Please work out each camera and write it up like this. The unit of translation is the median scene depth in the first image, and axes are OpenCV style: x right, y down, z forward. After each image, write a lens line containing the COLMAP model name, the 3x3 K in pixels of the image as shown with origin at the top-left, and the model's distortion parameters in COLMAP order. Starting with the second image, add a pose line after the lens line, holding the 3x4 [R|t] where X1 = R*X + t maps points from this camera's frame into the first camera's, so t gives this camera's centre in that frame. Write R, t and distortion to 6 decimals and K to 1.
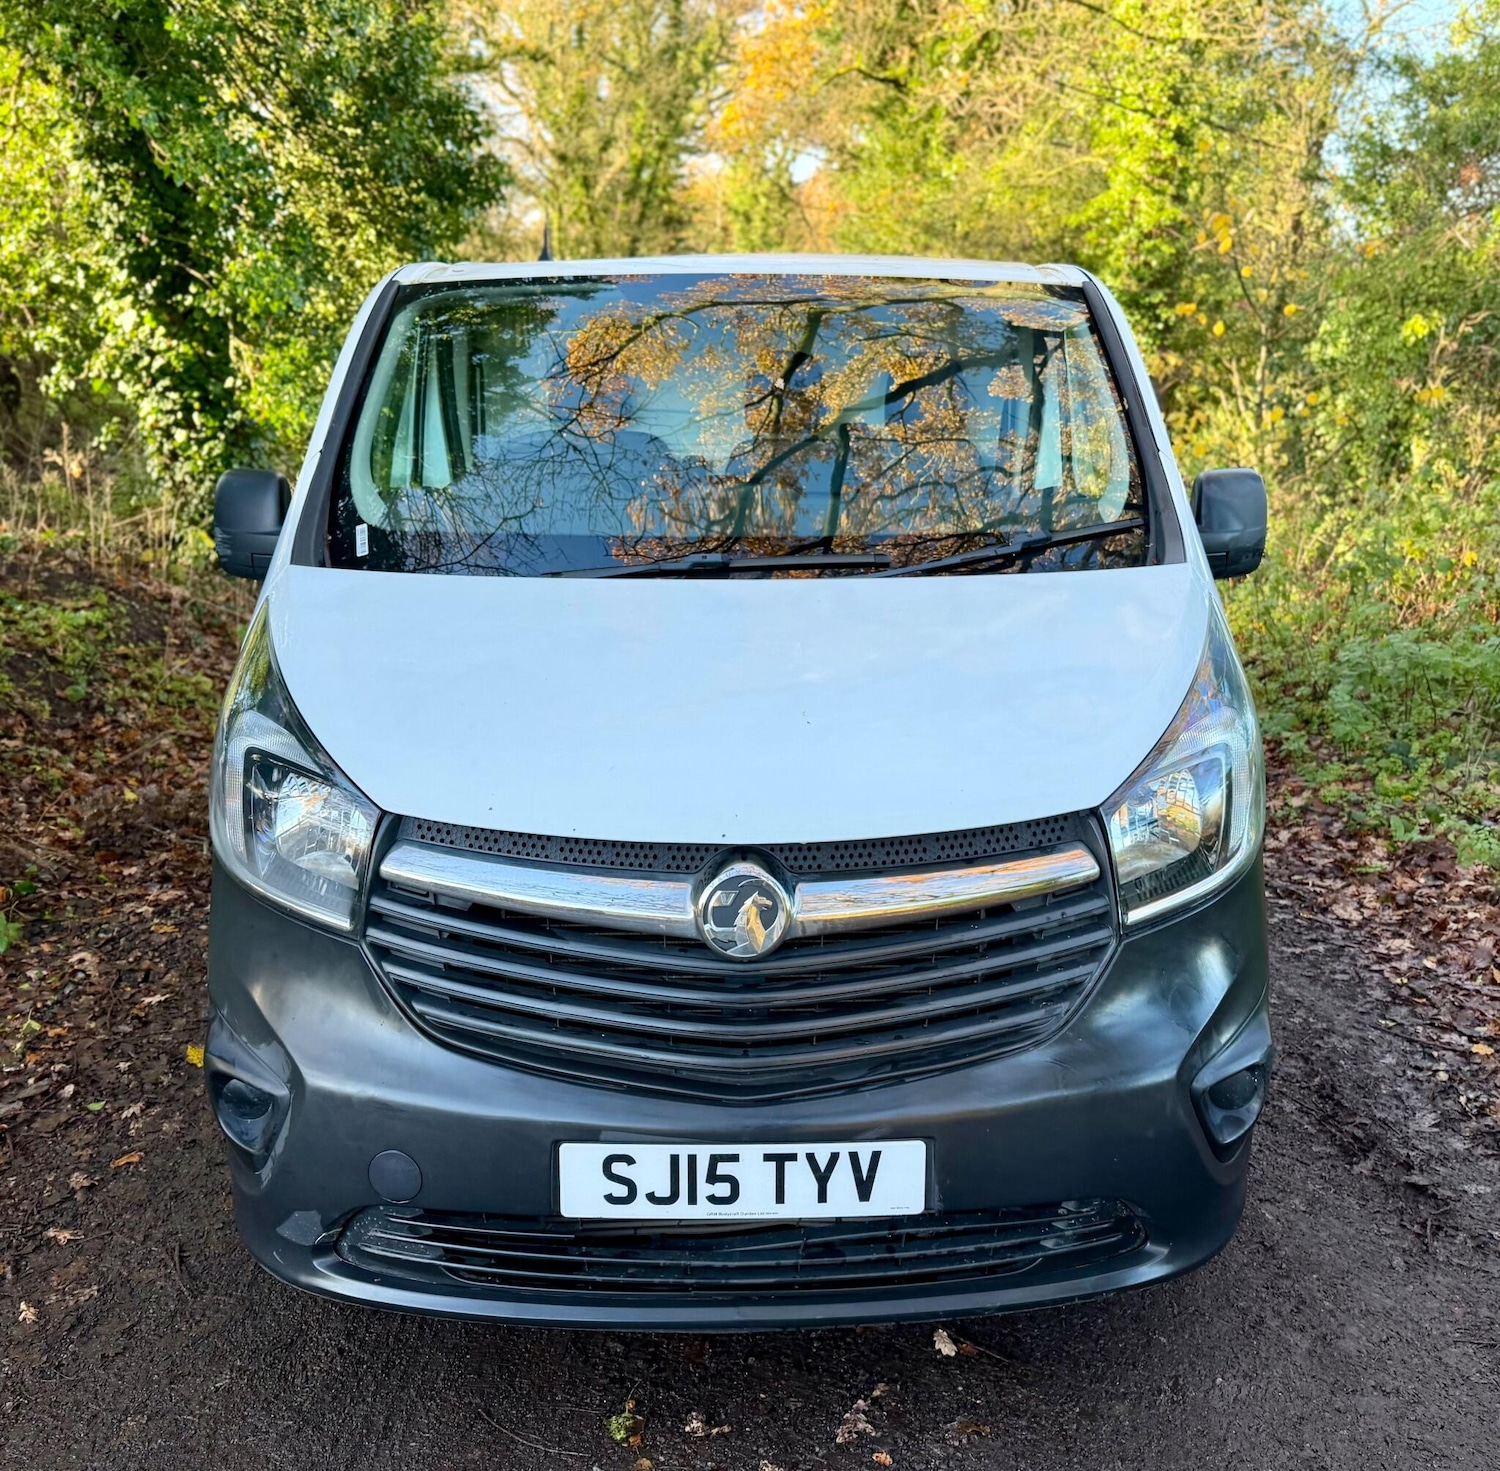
lens RADIAL K [[1473.9, 0, 797.1], [0, 1473.9, 754.9], [0, 0, 1]] dist [0.081188, -0.173130]
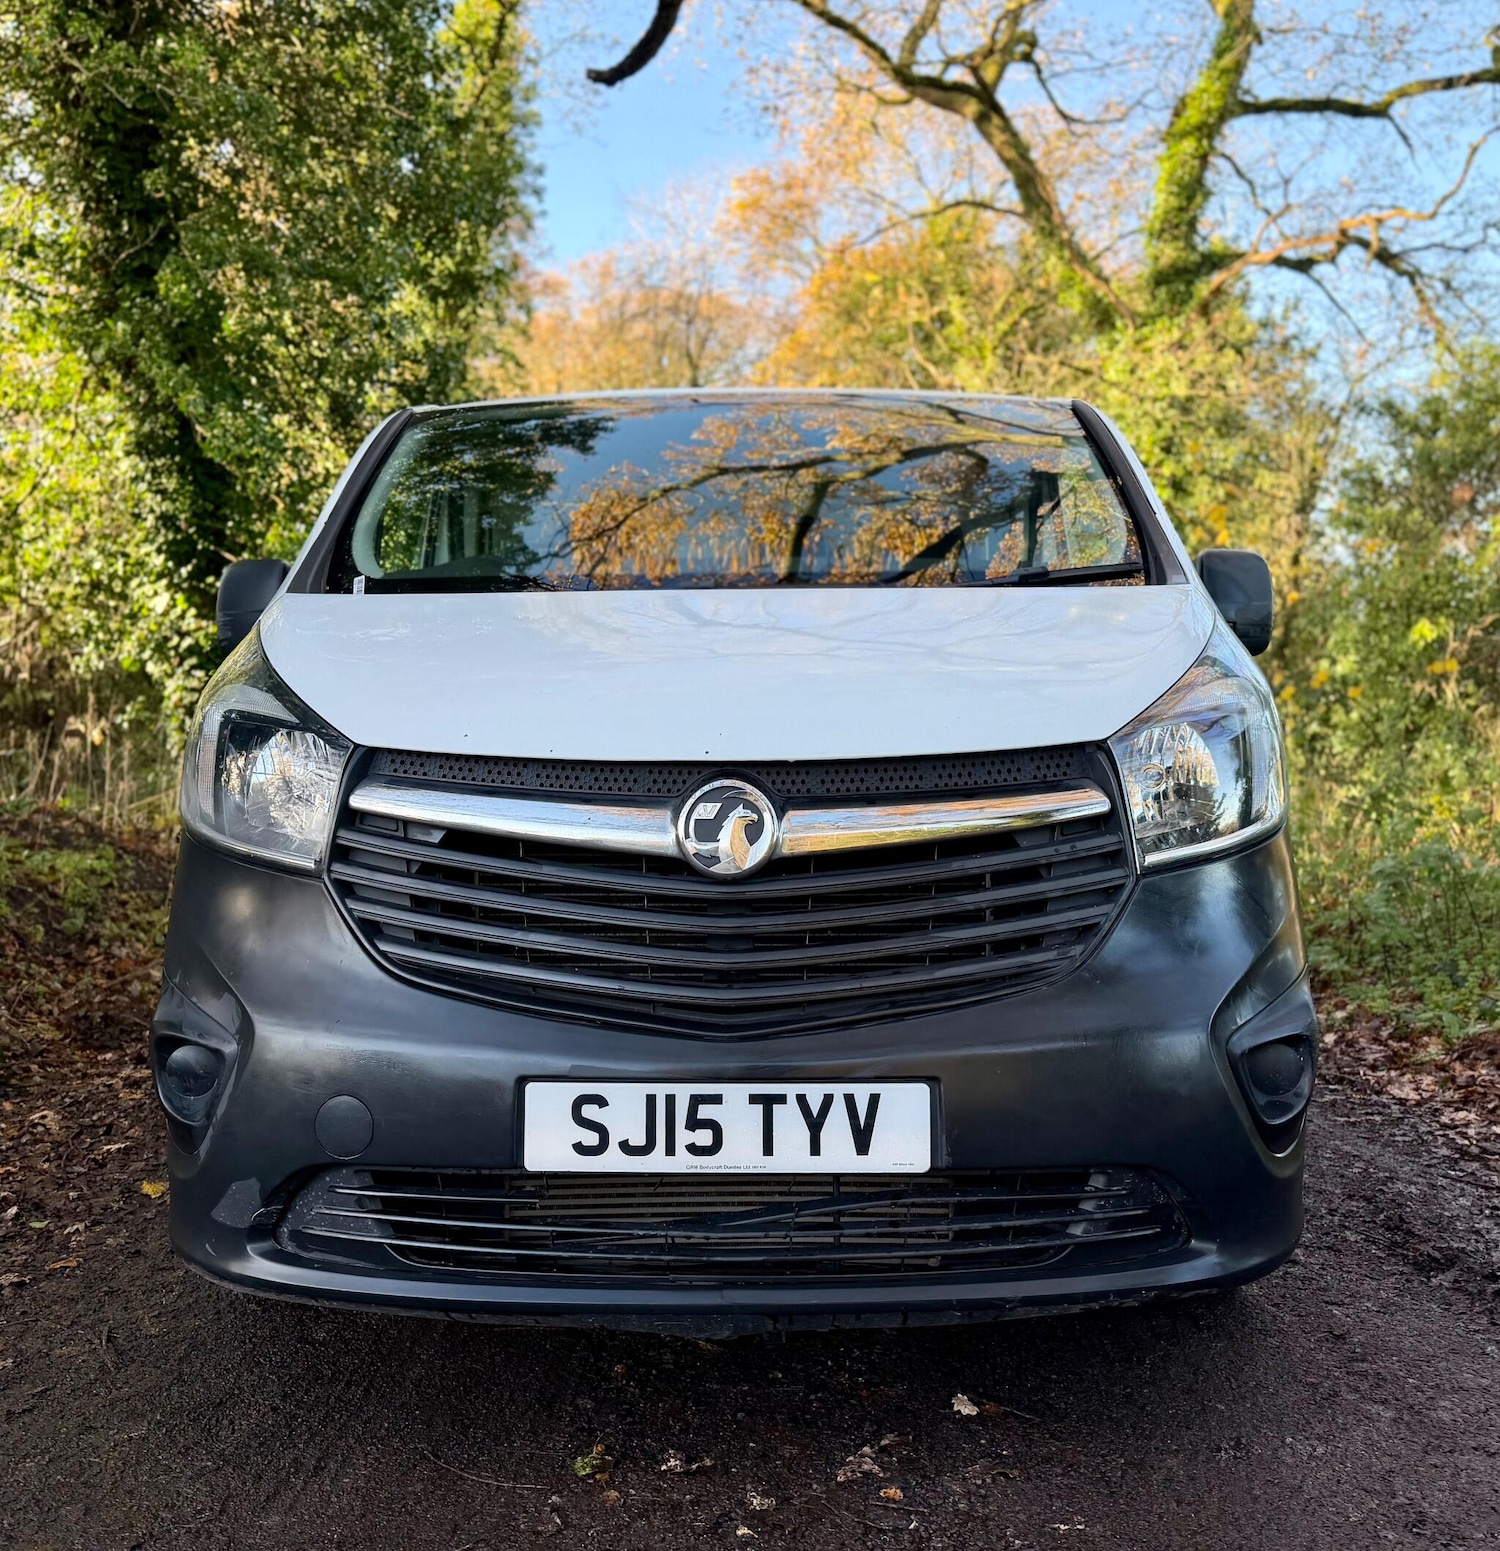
lens RADIAL K [[1504.6, 0, 750.0], [0, 1504.6, 775.5], [0, 0, 1]] dist [0.062369, -0.116970]
pose [[0.999096, -0.009875, -0.041340, 0.008389], [-0.000277, 0.971100, -0.238672, 0.142715], [0.042502, 0.238467, 0.970220, 0.030173]]
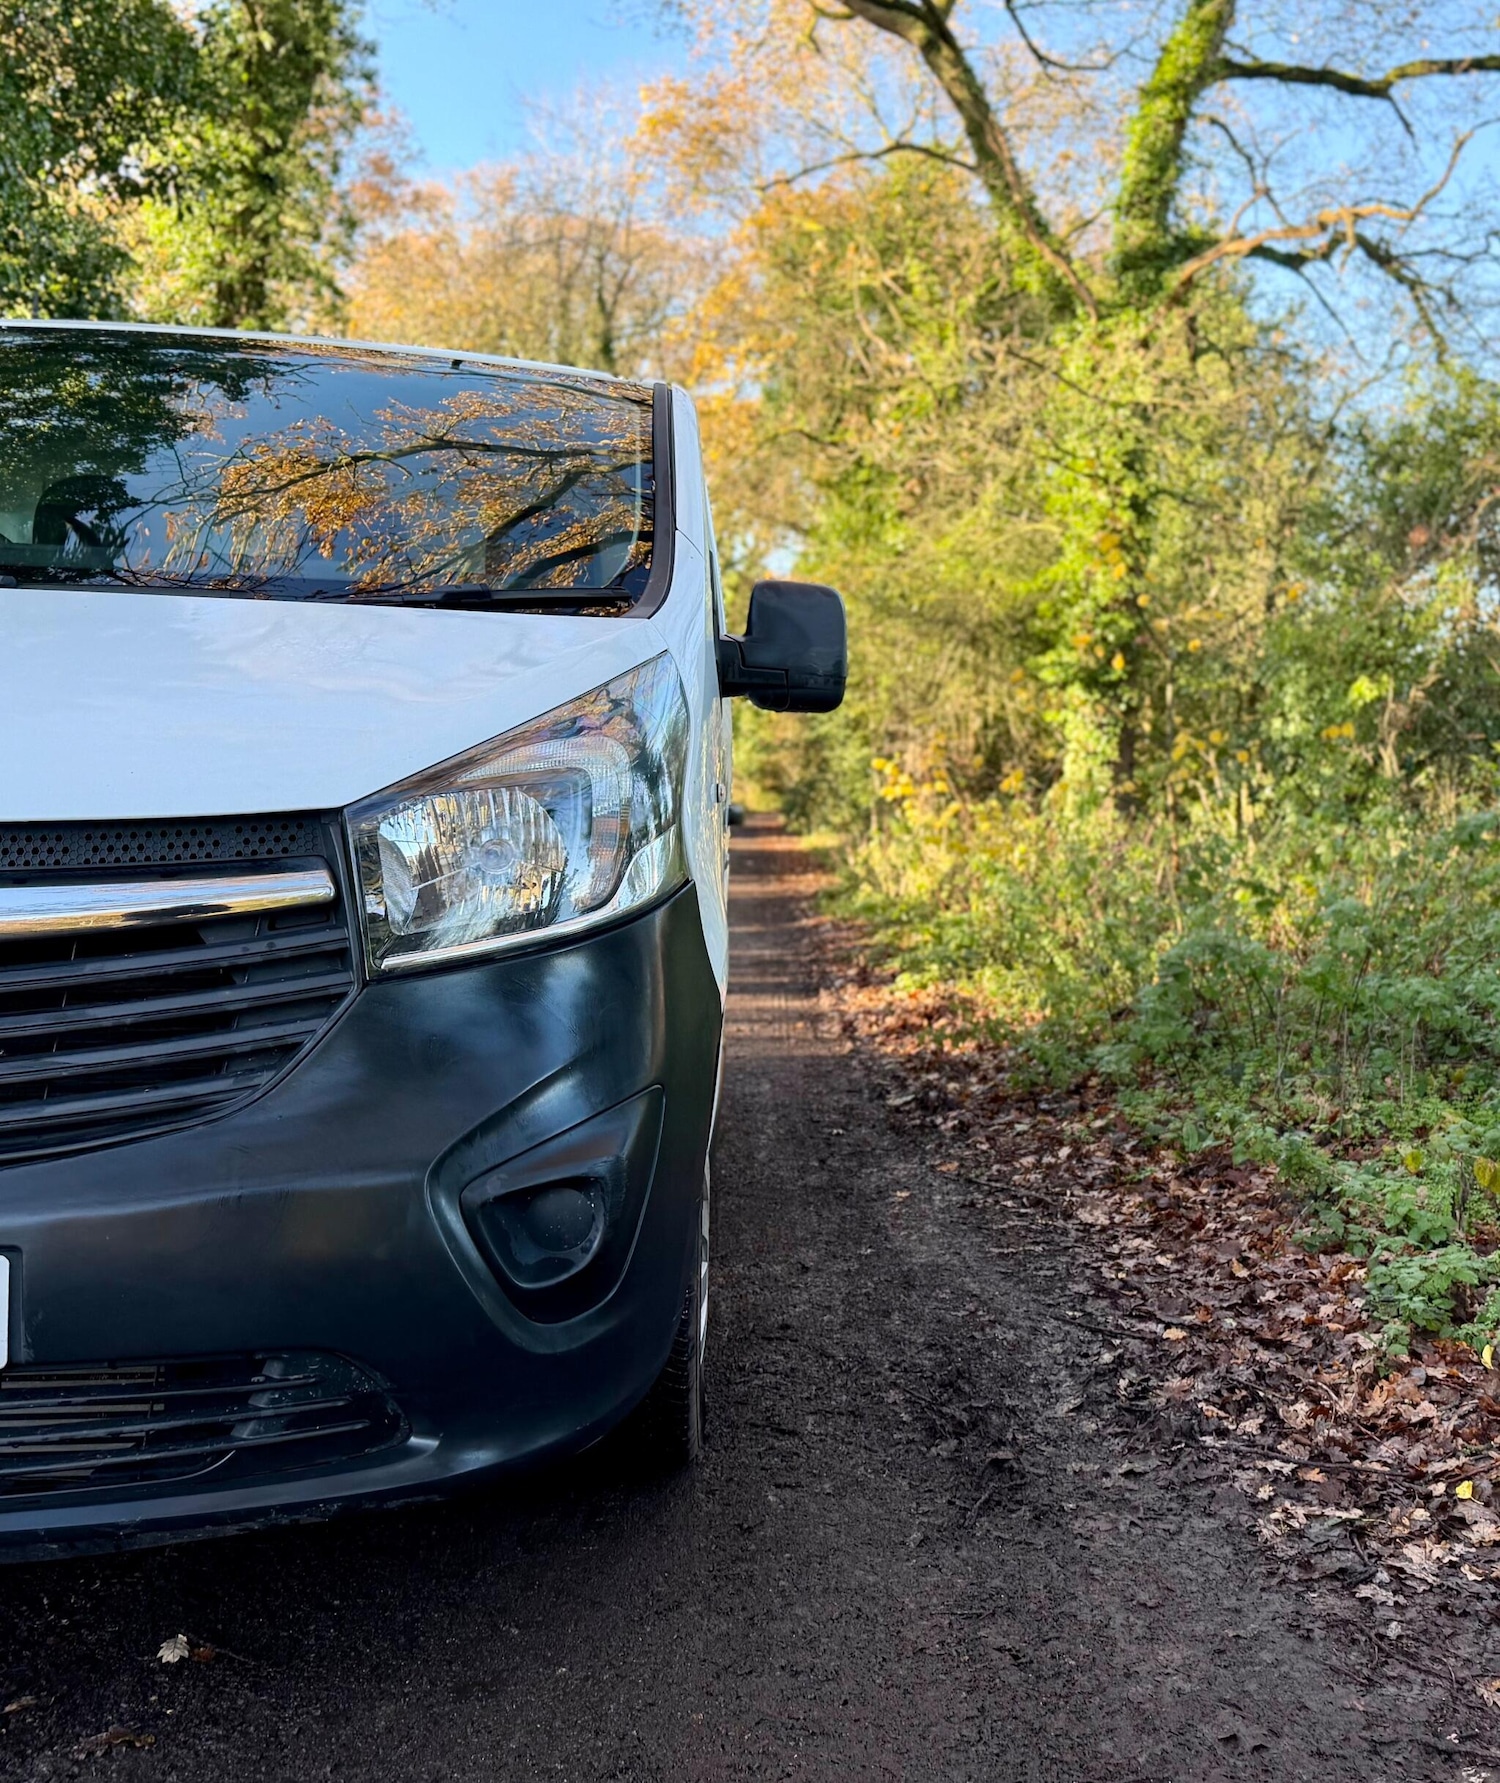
lens RADIAL K [[1759.6, 0, 1059.6], [0, 1759.6, 892.1], [0, 0, 1]] dist [0.139935, -0.250534]
pose [[0.988627, 0.016037, 0.149528, 0.211439], [0.014804, 0.979090, -0.202887, 0.130853], [-0.149655, 0.202793, 0.967718, 0.043277]]
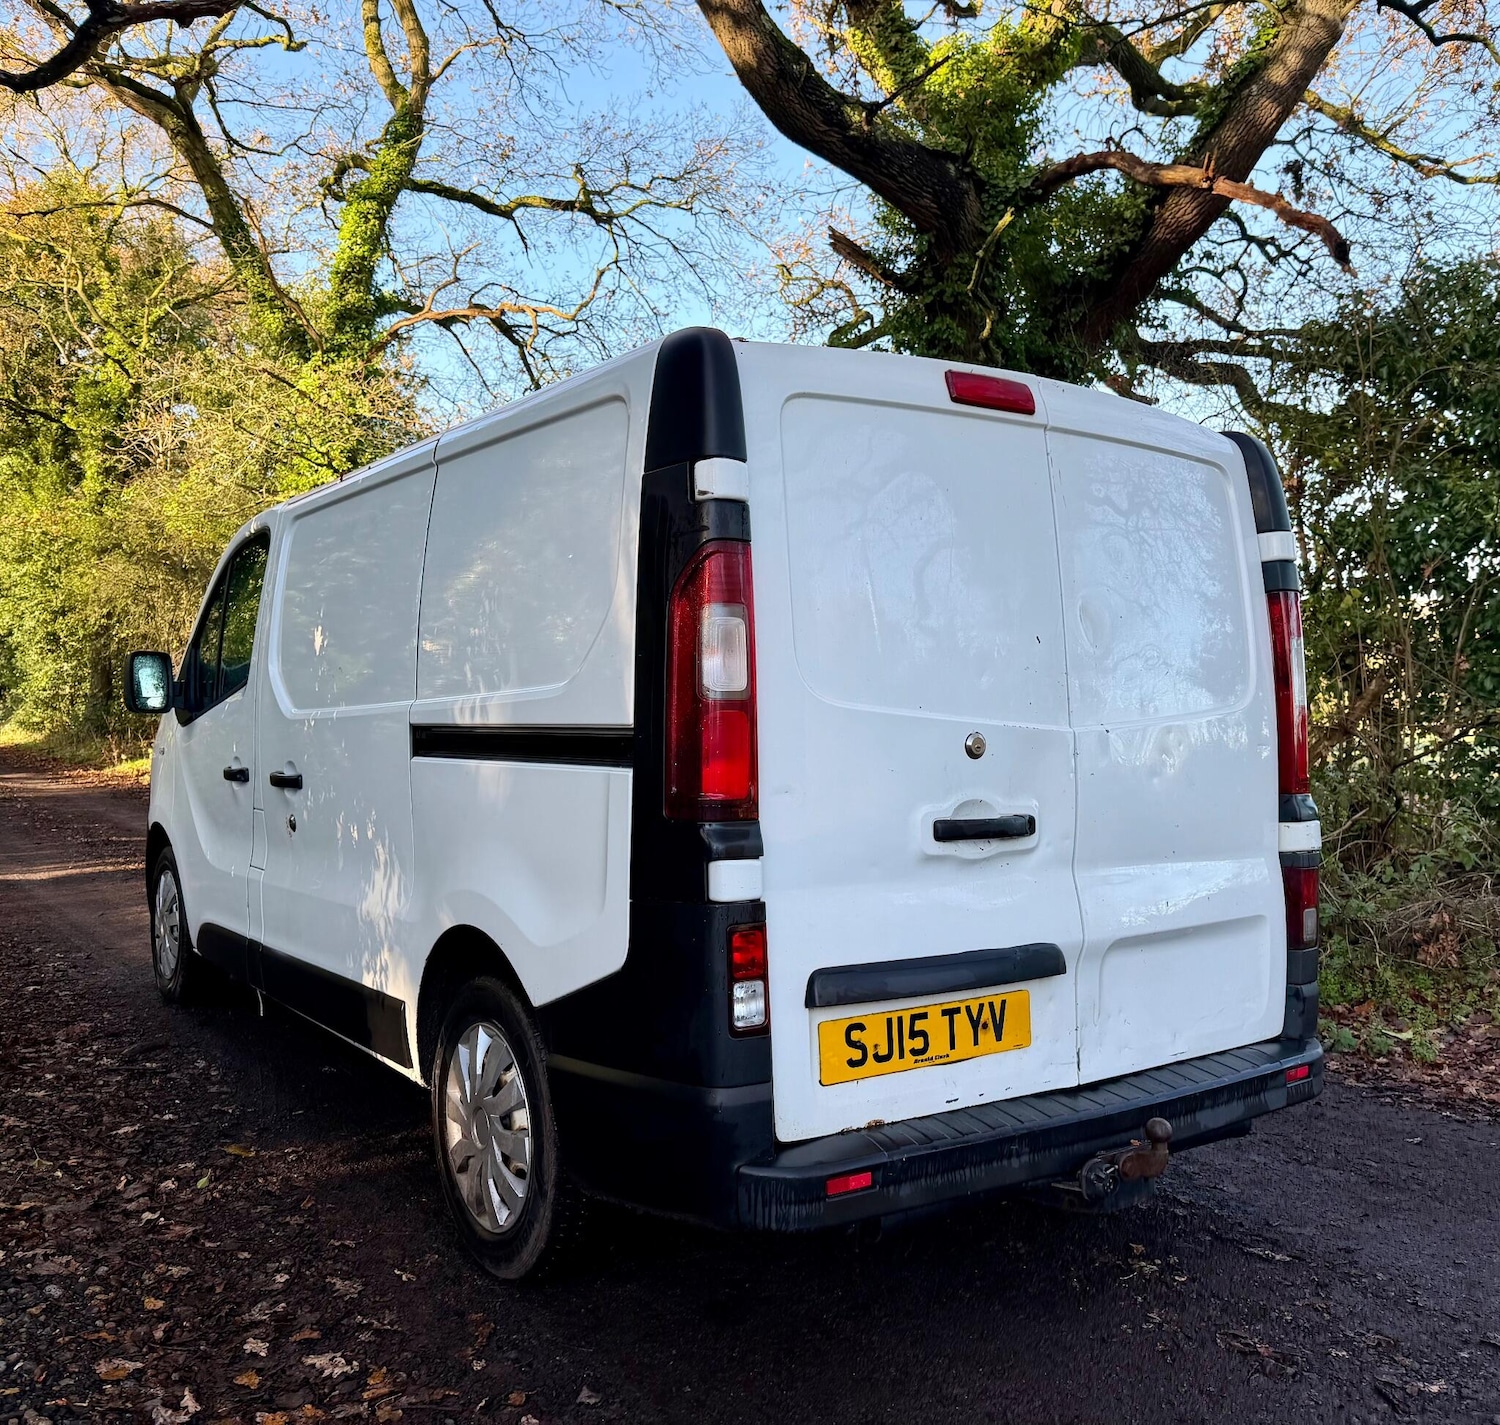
lens RADIAL K [[1365.6, 0, 750.0], [0, 1365.6, 712.5], [0, 0, 1]] dist [0.062624, -0.113537]
pose [[0.806955, 0.002958, 0.590605, -0.567942], [0.140210, 0.970441, -0.196432, 0.111623], [-0.573728, 0.241321, 0.782688, -0.090806]]
